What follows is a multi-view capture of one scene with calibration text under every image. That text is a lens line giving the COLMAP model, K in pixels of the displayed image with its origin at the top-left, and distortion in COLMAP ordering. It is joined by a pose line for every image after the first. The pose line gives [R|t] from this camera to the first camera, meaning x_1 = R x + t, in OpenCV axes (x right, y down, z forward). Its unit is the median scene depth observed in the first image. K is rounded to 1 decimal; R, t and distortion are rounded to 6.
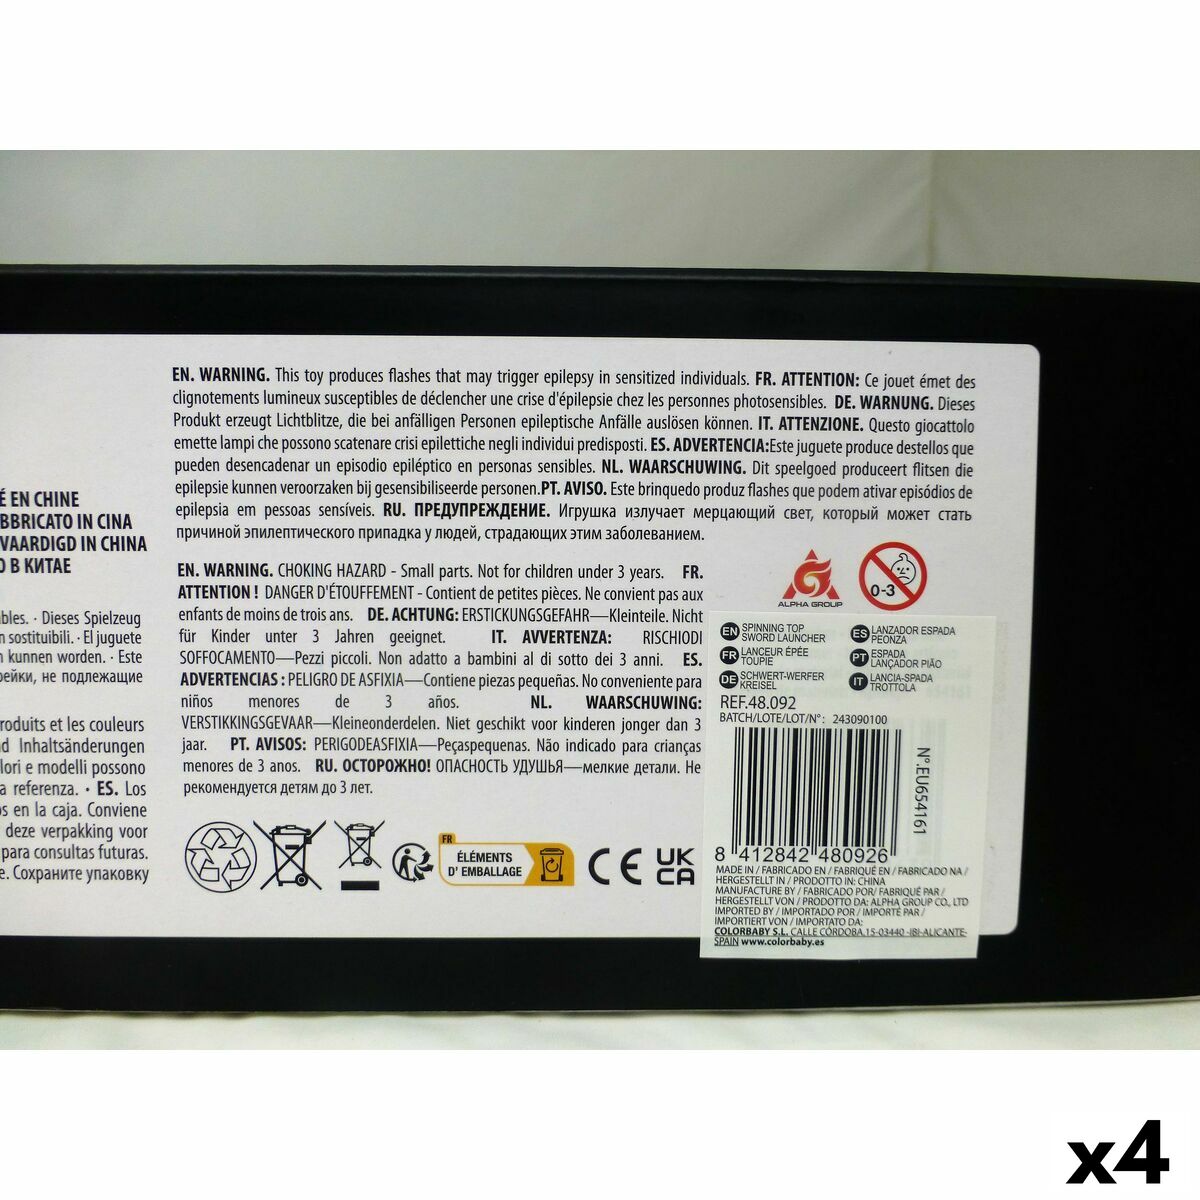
lens RADIAL K [[1138.6, 0, 601.2], [0, 1138.6, 600.3], [0, 0, 1]] dist [-0.034782, 0.000000]
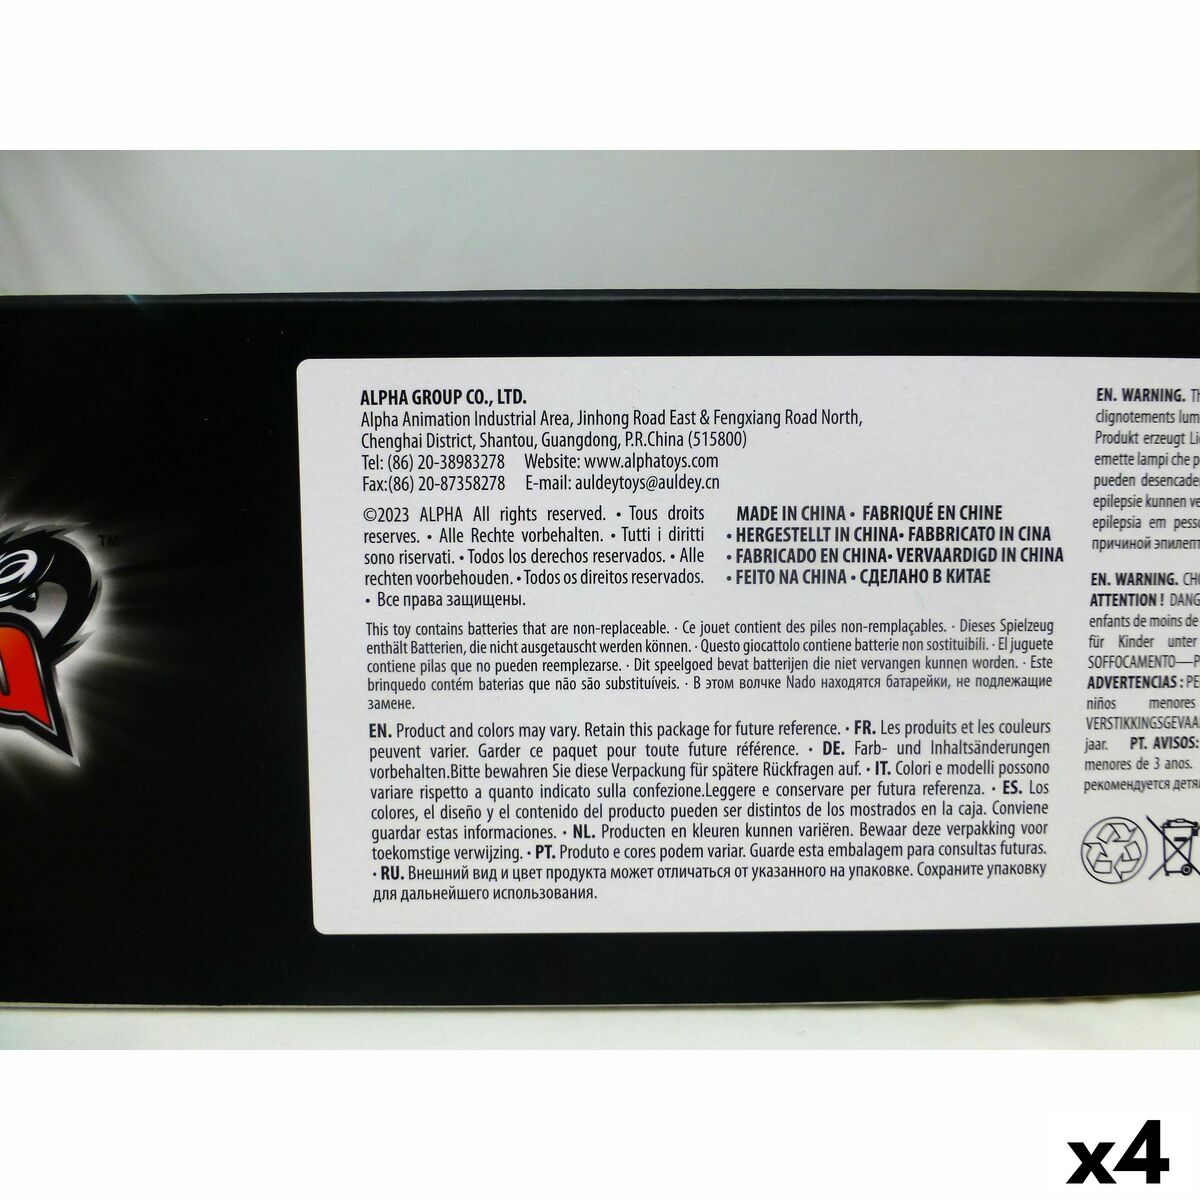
lens RADIAL K [[1138.6, 0, 598.5], [0, 1138.6, 601.9], [0, 0, 1]] dist [-0.034782, 0.000000]
pose [[0.999887, -0.006282, 0.013671, -0.841011], [0.006227, 0.999972, 0.004035, -0.012867], [-0.013696, -0.003949, 0.999898, -0.048407]]
